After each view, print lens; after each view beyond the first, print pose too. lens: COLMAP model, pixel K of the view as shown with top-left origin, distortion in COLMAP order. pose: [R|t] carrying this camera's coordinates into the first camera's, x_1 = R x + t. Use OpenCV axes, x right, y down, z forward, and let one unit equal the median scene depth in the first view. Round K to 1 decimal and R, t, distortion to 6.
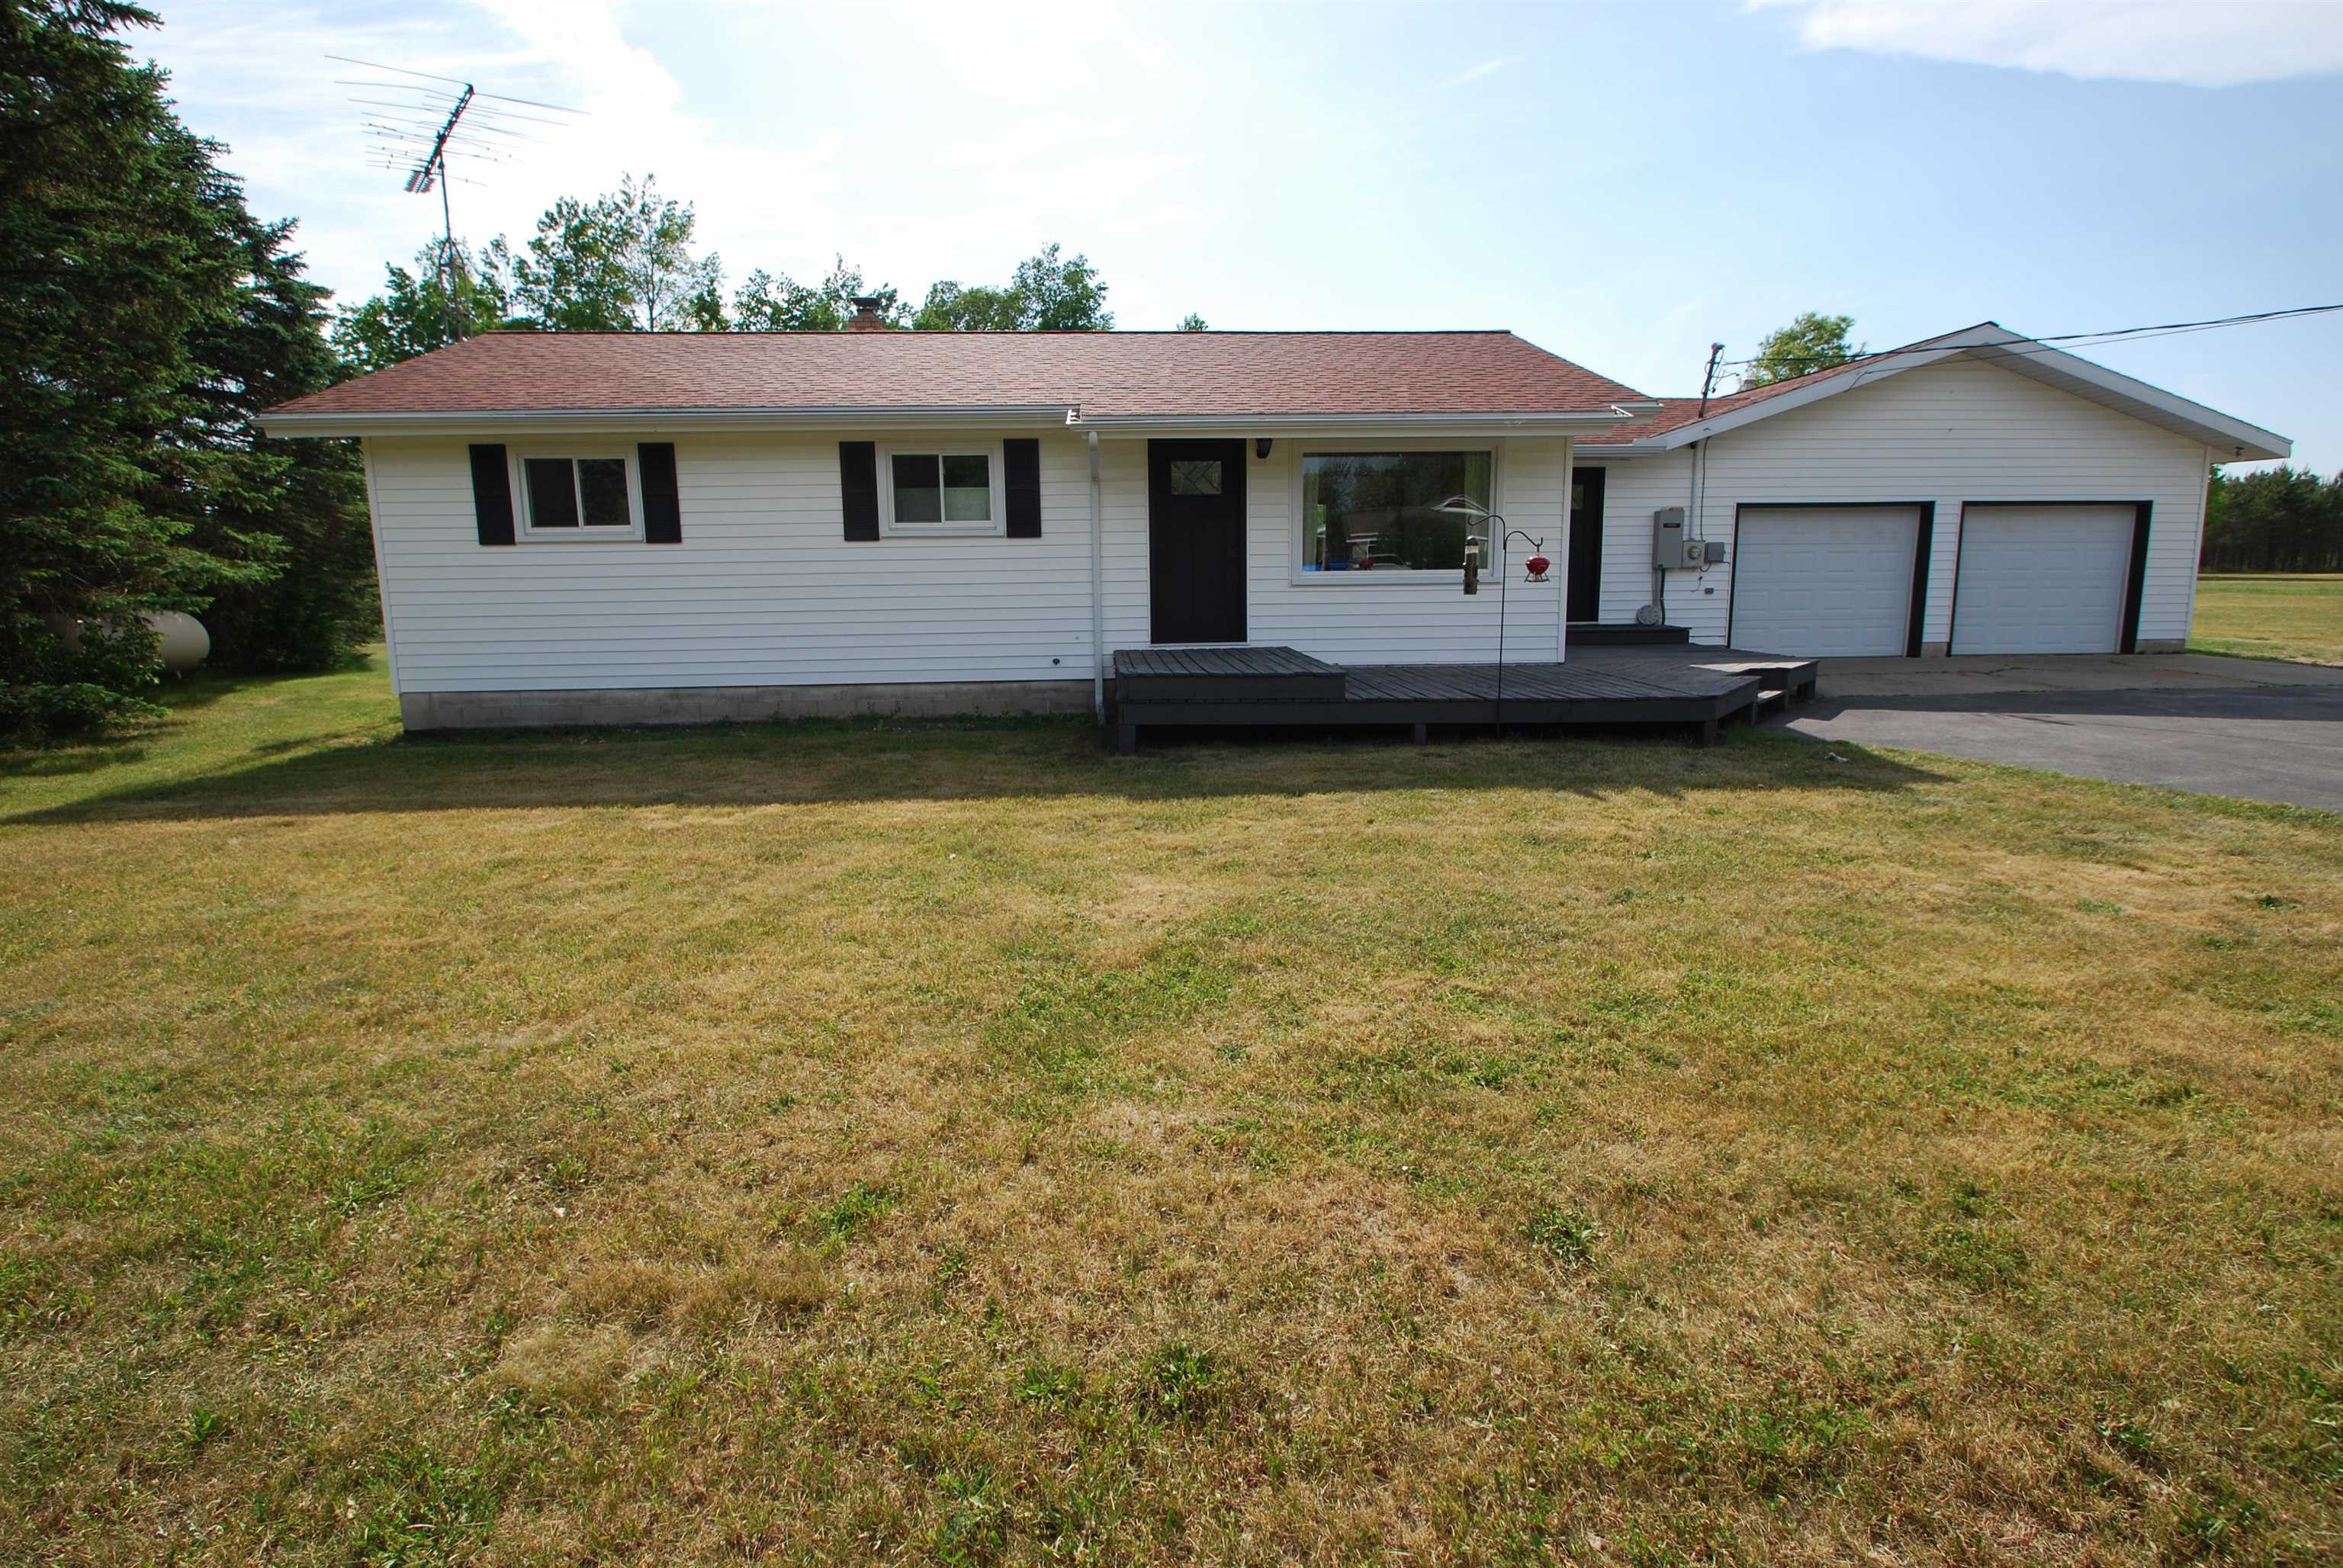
lens RADIAL K [[1160.6, 0, 1171.5], [0, 1160.6, 784.0], [0, 0, 1]] dist [-0.000713, -0.012397]
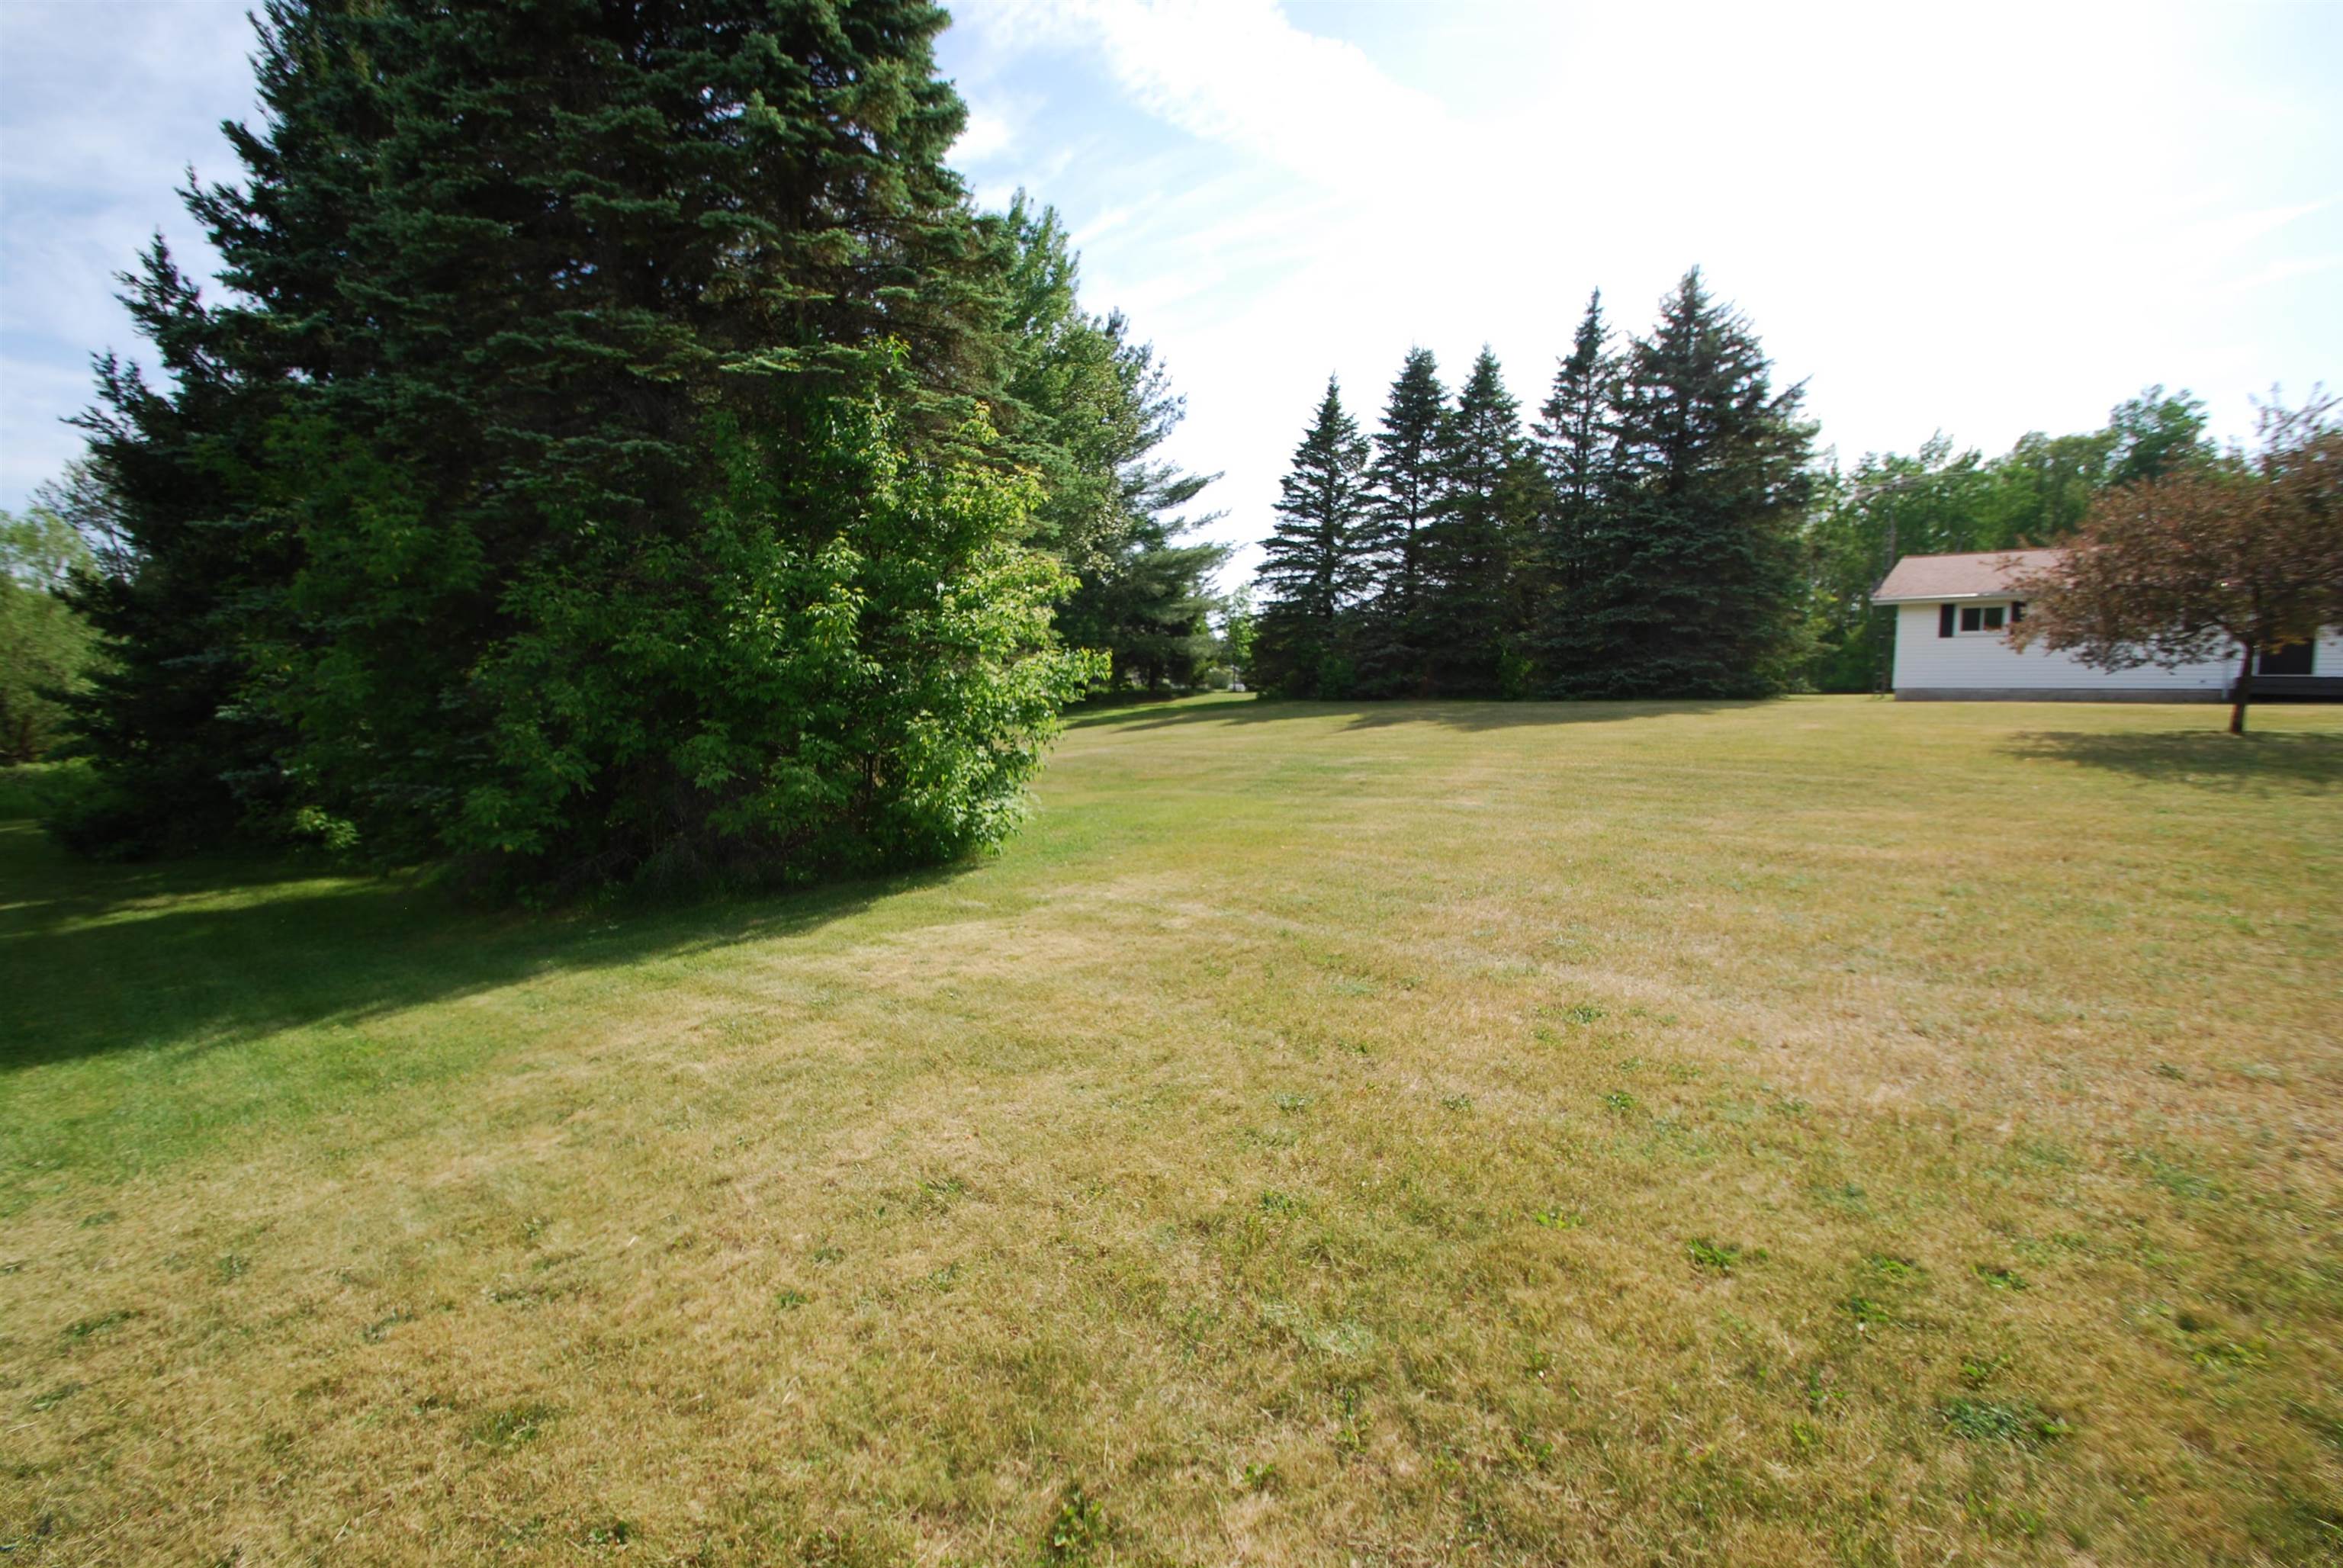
lens RADIAL K [[1047.0, 0, 1171.5], [0, 1047.0, 784.0], [0, 0, 1]] dist [-0.001242, -0.000301]
pose [[0.691690, 0.080790, -0.717661, -0.008669], [-0.141467, 0.989629, -0.024941, 0.376395], [0.708203, 0.118777, 0.695946, -1.626889]]
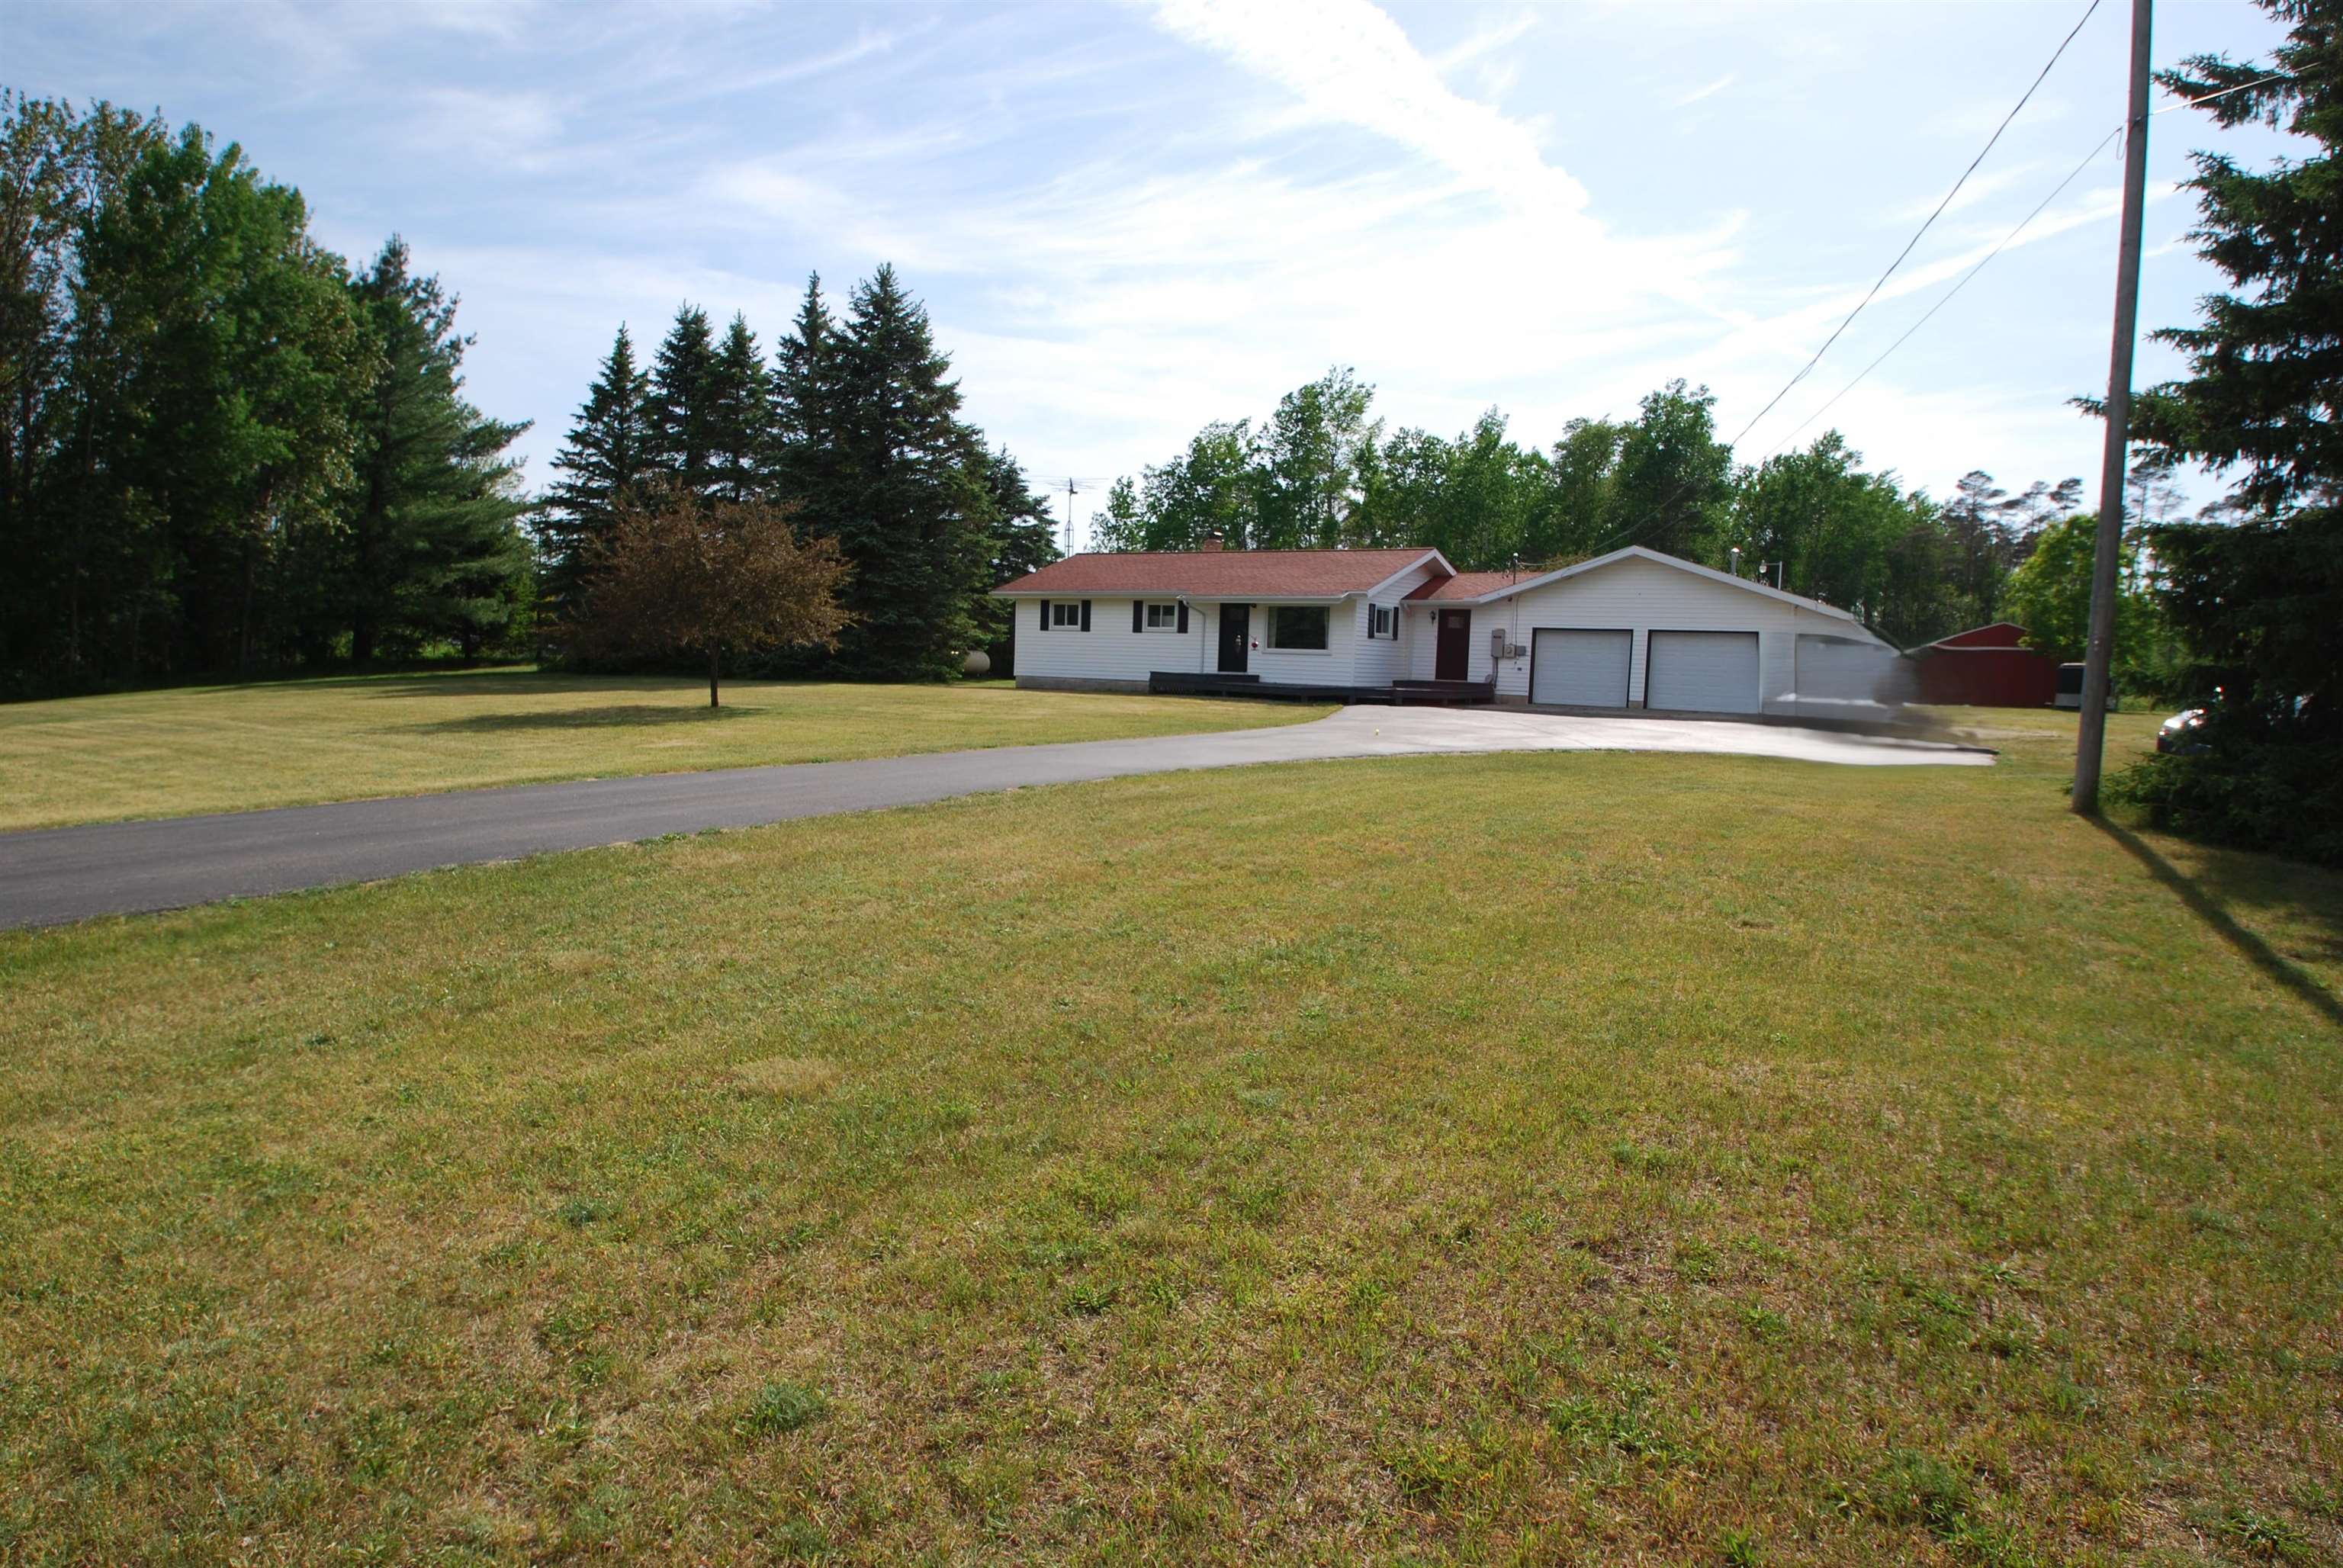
lens RADIAL K [[1423.3, 0, 1171.5], [0, 1423.3, 784.0], [0, 0, 1]] dist [0.008052, 0.002693]
pose [[0.802323, 0.089869, -0.590086, 1.542620], [-0.153302, 0.986464, -0.058204, 0.289312], [0.576868, 0.137160, 0.805240, -1.427841]]
